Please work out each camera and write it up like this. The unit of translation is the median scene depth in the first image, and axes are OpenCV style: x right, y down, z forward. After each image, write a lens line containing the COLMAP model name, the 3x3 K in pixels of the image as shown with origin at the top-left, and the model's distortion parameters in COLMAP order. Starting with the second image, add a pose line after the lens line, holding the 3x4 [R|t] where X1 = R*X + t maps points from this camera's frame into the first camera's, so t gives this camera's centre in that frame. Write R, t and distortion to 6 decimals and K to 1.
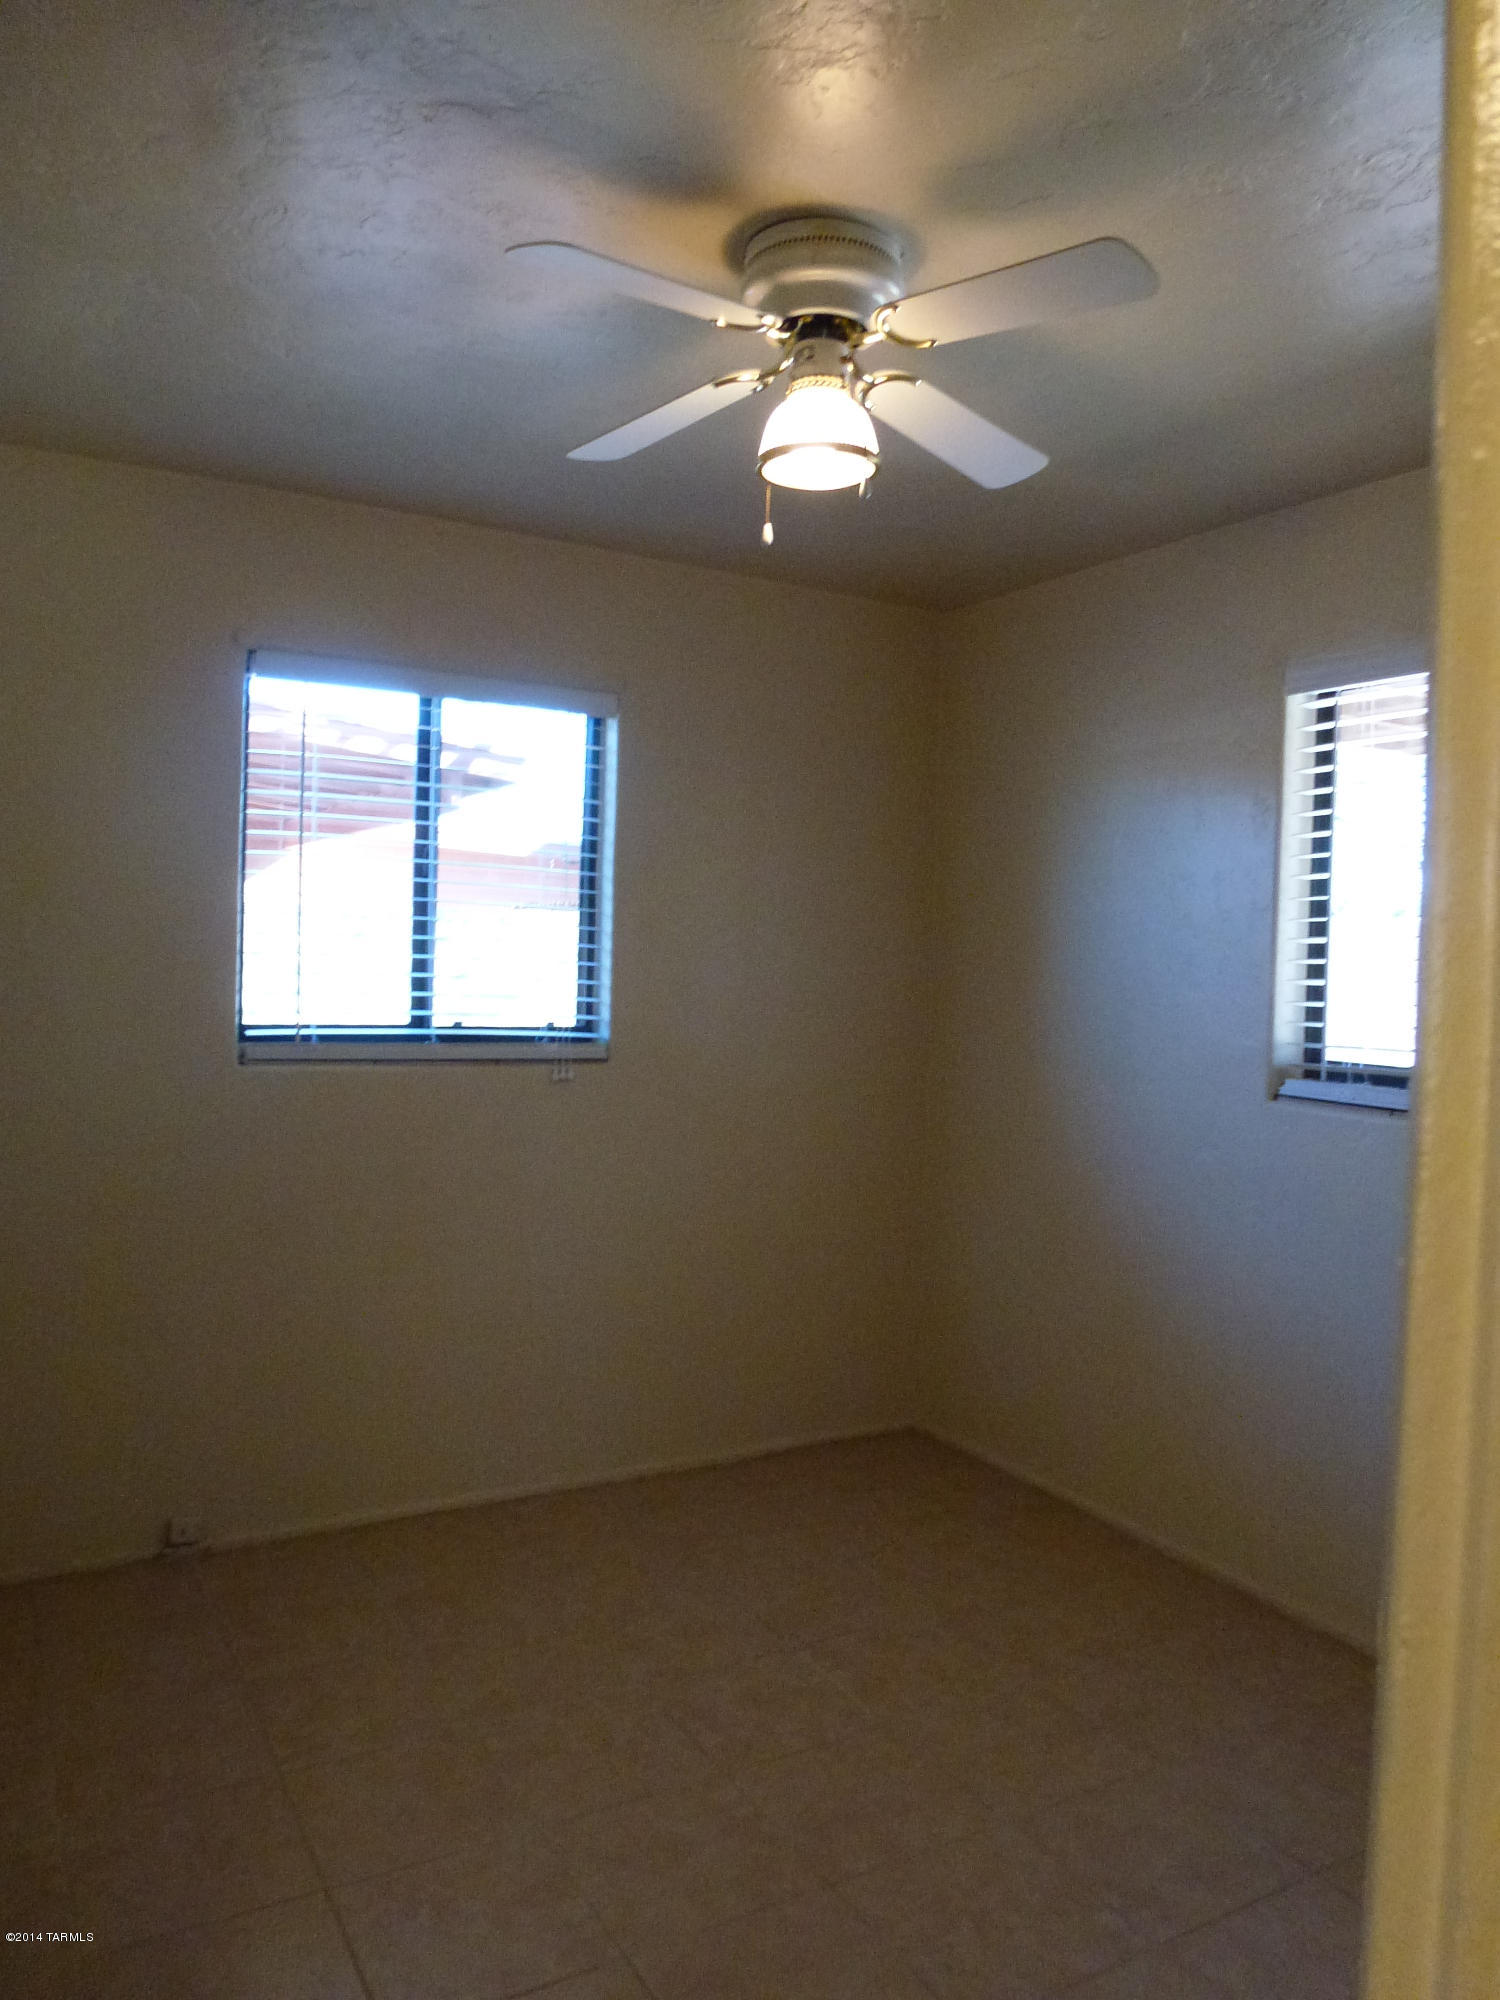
lens RADIAL K [[1423.2, 0, 757.1], [0, 1423.2, 1009.9], [0, 0, 1]] dist [-0.052911, 0.007781]
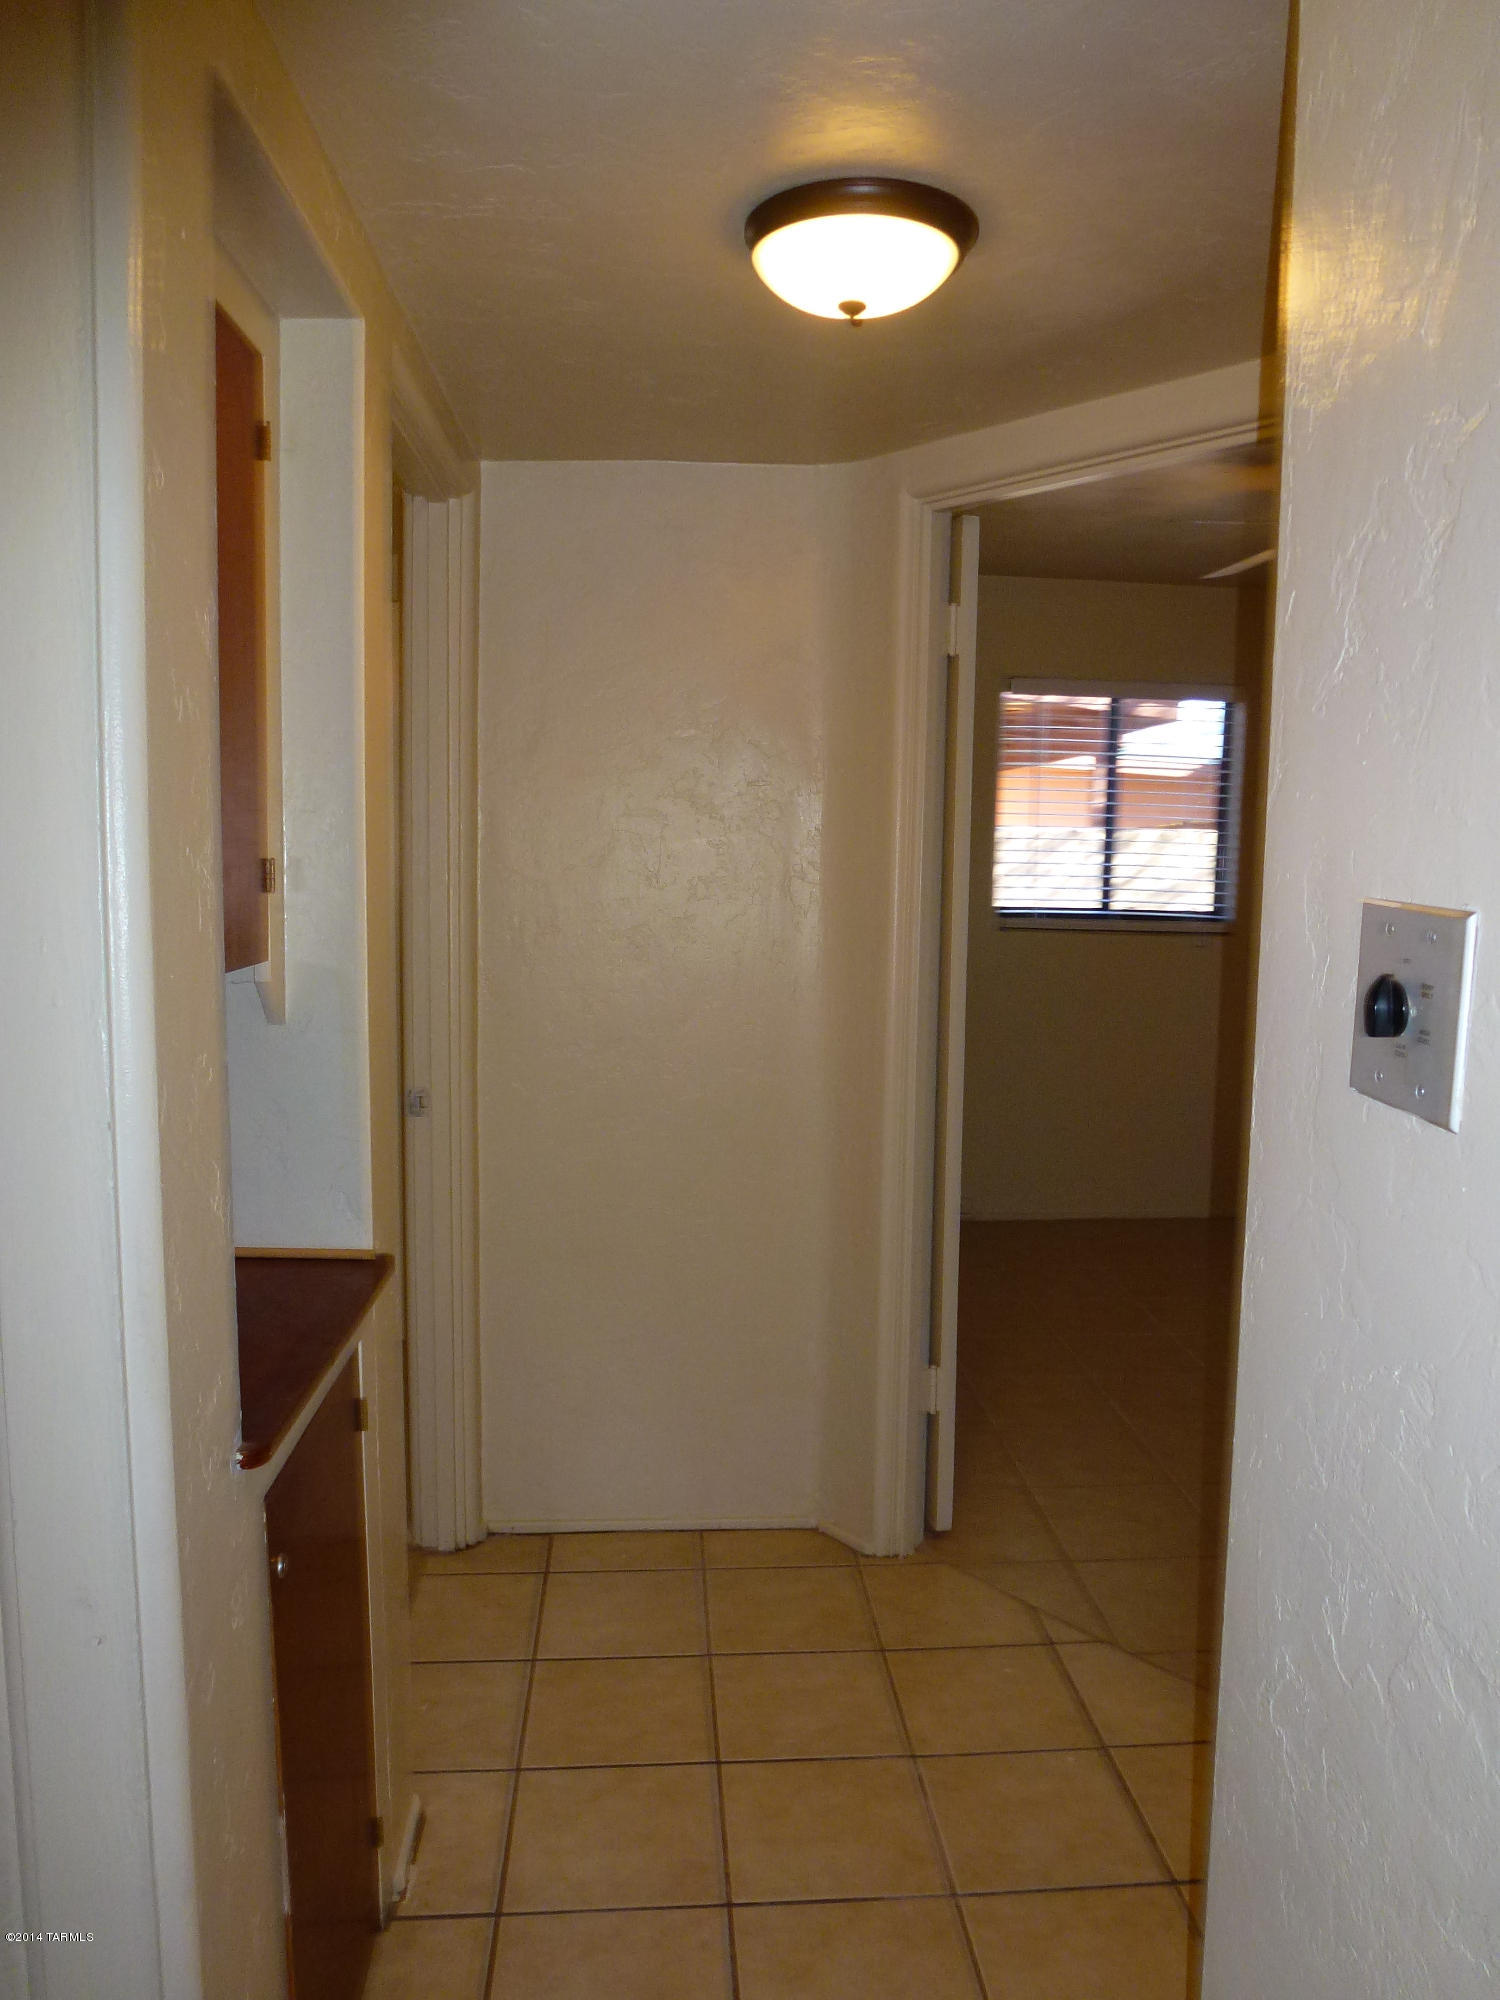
lens RADIAL K [[1423.2, 0, 757.1], [0, 1423.2, 1009.9], [0, 0, 1]] dist [-0.052911, 0.007781]
pose [[0.890101, 0.049897, -0.453024, 0.122947], [-0.009260, 0.995764, 0.091483, -0.016024], [0.455669, -0.077235, 0.886792, -0.520888]]
